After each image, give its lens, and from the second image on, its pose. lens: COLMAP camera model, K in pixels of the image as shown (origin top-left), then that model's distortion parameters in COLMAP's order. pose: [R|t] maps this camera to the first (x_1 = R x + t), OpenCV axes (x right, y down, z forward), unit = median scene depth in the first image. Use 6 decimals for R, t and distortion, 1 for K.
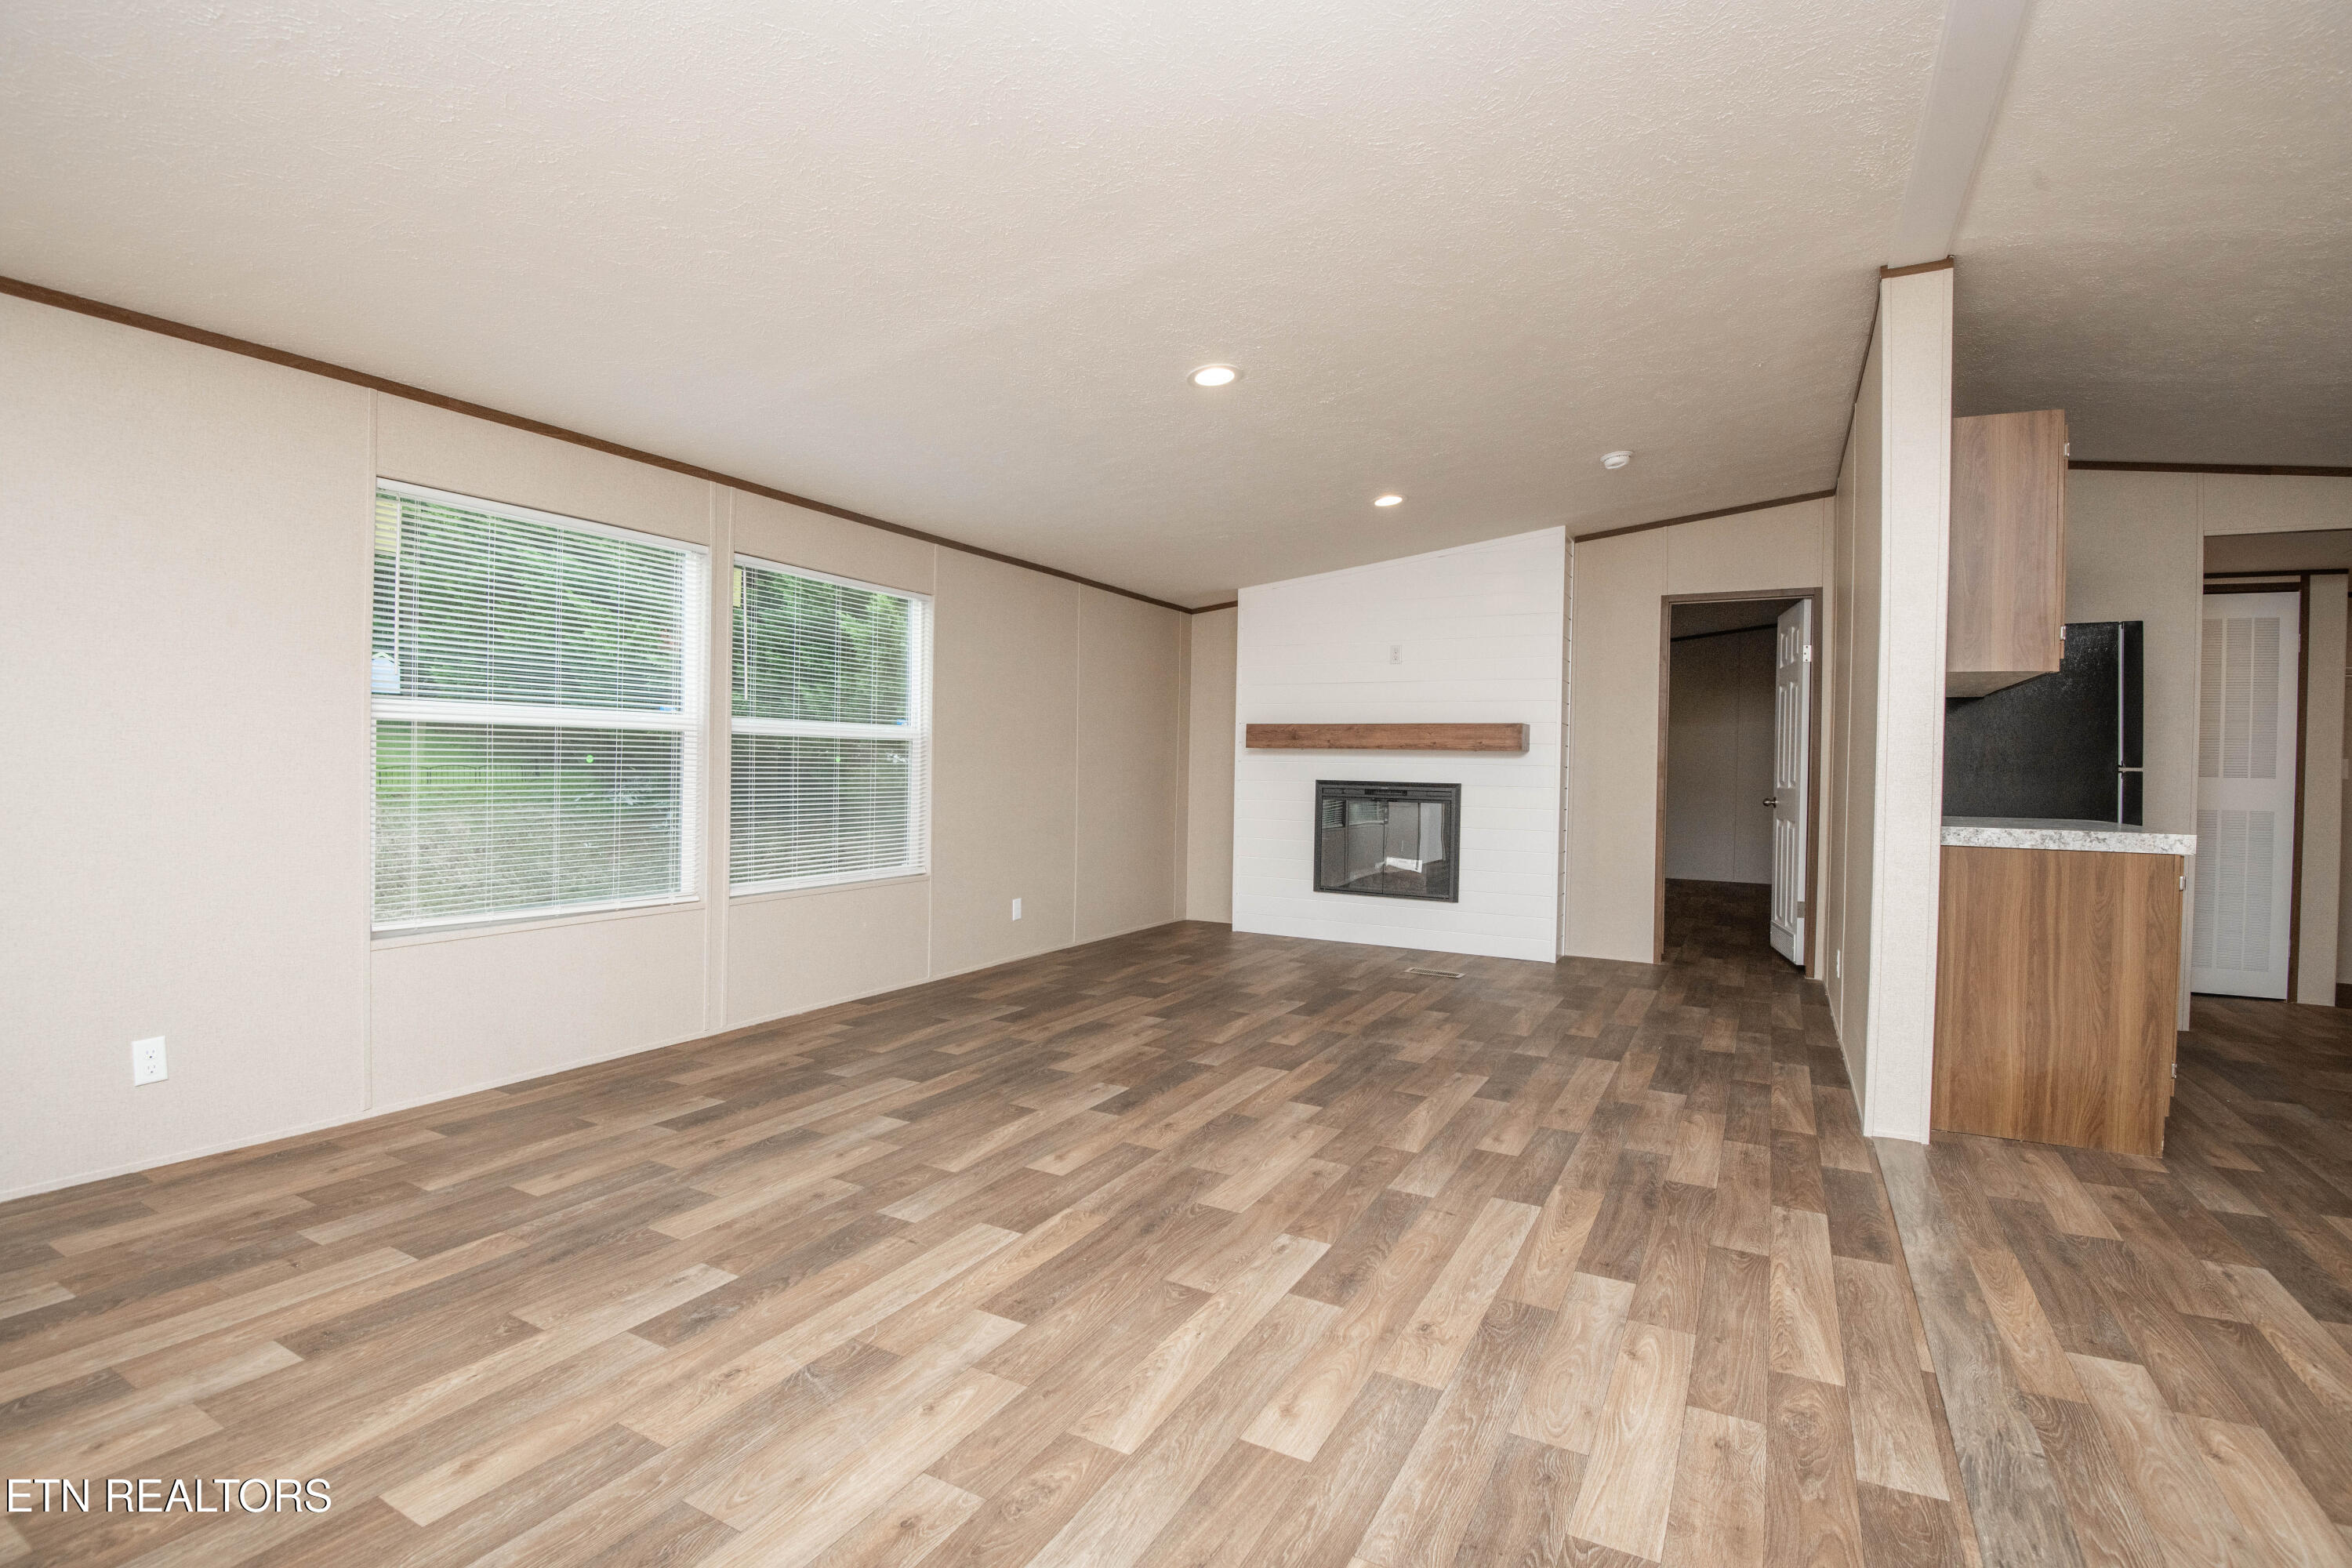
lens RADIAL K [[1085.3, 0, 1193.2], [0, 1085.3, 793.2], [0, 0, 1]] dist [-0.024553, -0.010822]
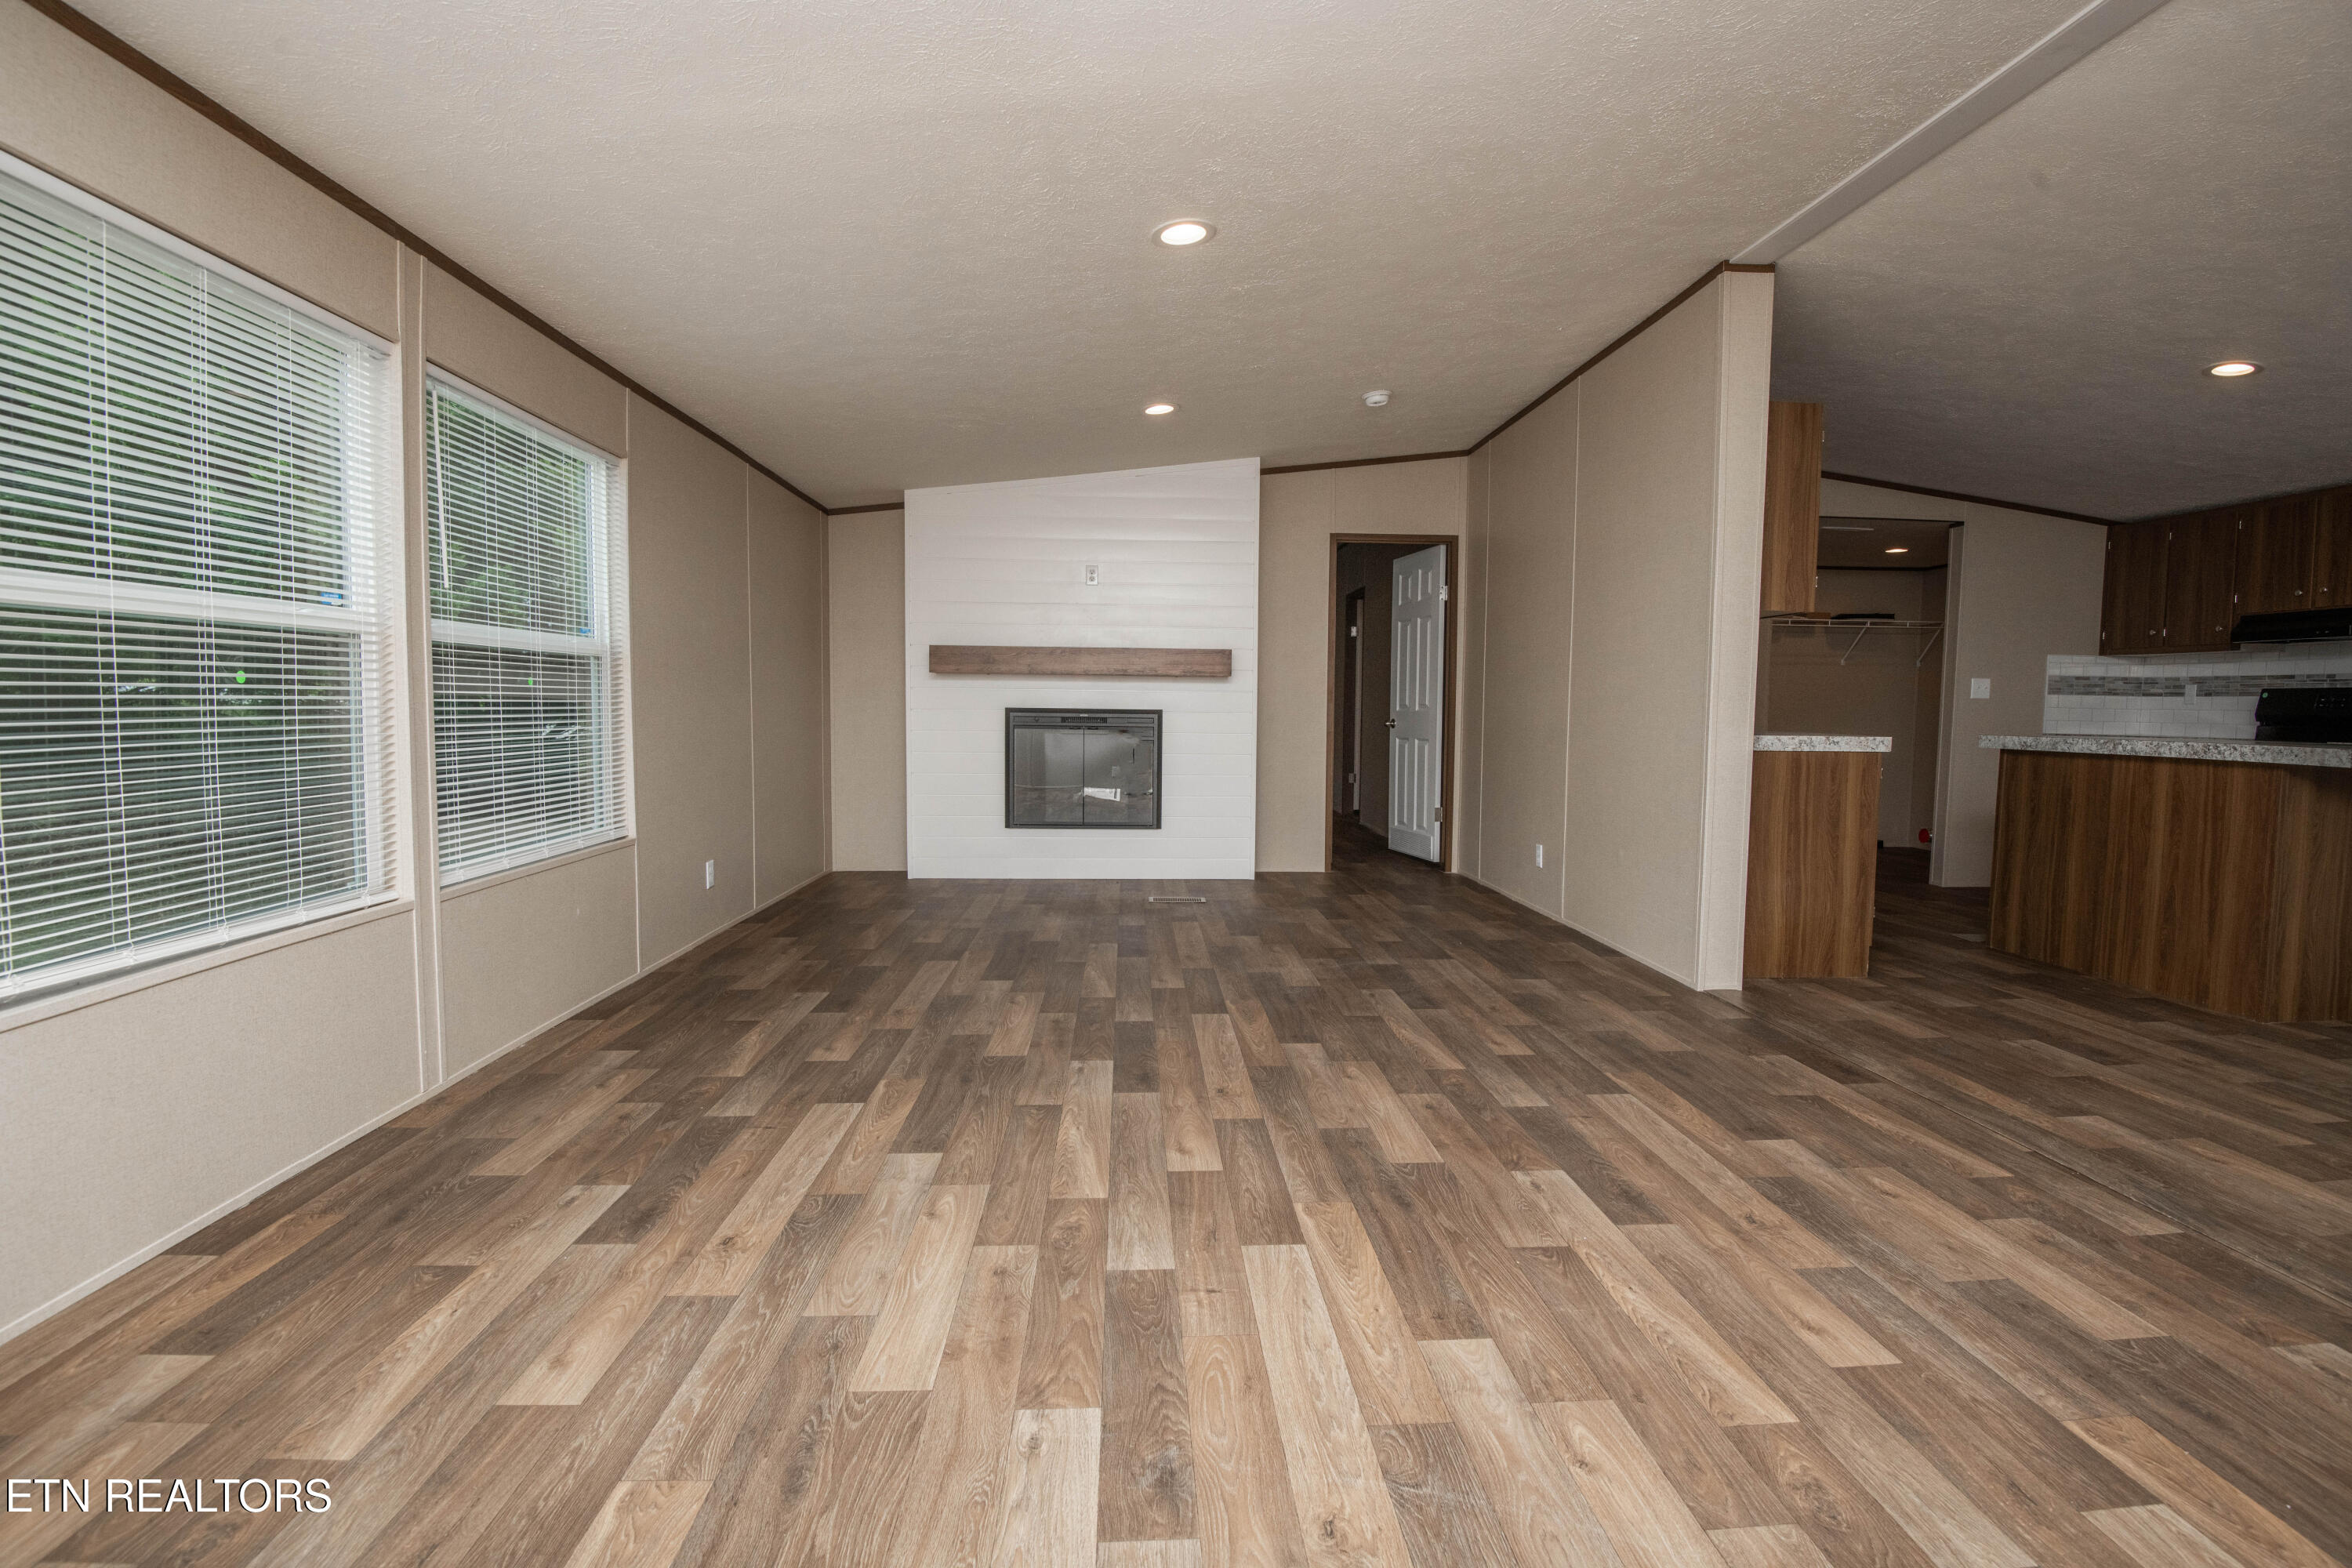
lens RADIAL K [[1085.3, 0, 1186.1], [0, 1085.3, 789.6], [0, 0, 1]] dist [-0.024553, -0.010822]
pose [[0.853666, -0.049213, 0.518490, -0.499531], [0.018155, 0.997732, 0.064809, 0.000930], [-0.520504, -0.045912, 0.852624, 0.269095]]
